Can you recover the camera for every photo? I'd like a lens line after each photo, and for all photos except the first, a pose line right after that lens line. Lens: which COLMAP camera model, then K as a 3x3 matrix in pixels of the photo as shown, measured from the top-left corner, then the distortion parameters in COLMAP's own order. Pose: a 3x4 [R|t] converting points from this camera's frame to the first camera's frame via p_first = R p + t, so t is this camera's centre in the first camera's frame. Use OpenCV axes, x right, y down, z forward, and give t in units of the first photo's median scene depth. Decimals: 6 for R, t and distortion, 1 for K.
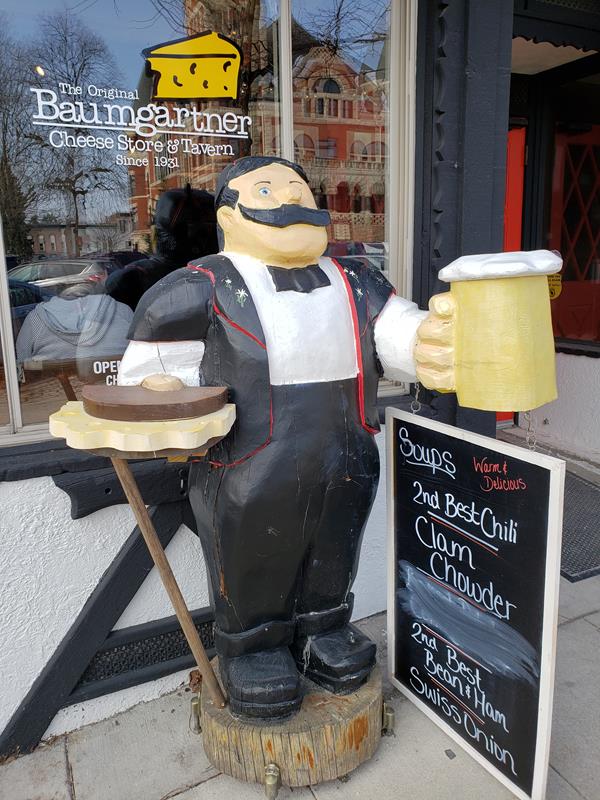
lens RADIAL K [[716.8, 0, 300.0], [0, 716.8, 400.0], [0, 0, 1]] dist [0.049960, -0.006024]
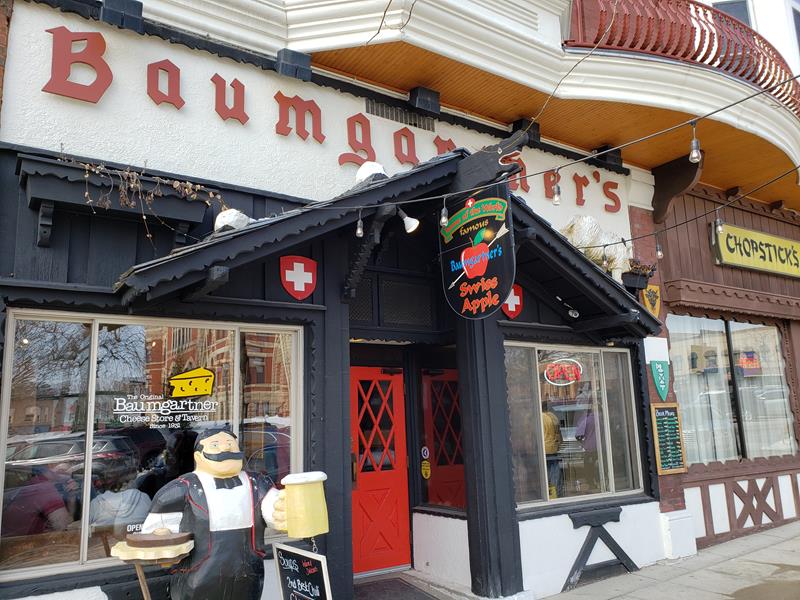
lens RADIAL K [[664.1, 0, 400.0], [0, 664.1, 300.0], [0, 0, 1]] dist [-0.001304, -0.007106]
pose [[0.990074, 0.013101, 0.139936, 0.237366], [0.041113, 0.925099, -0.377493, 0.114191], [-0.134400, 0.379499, 0.915378, -1.235195]]
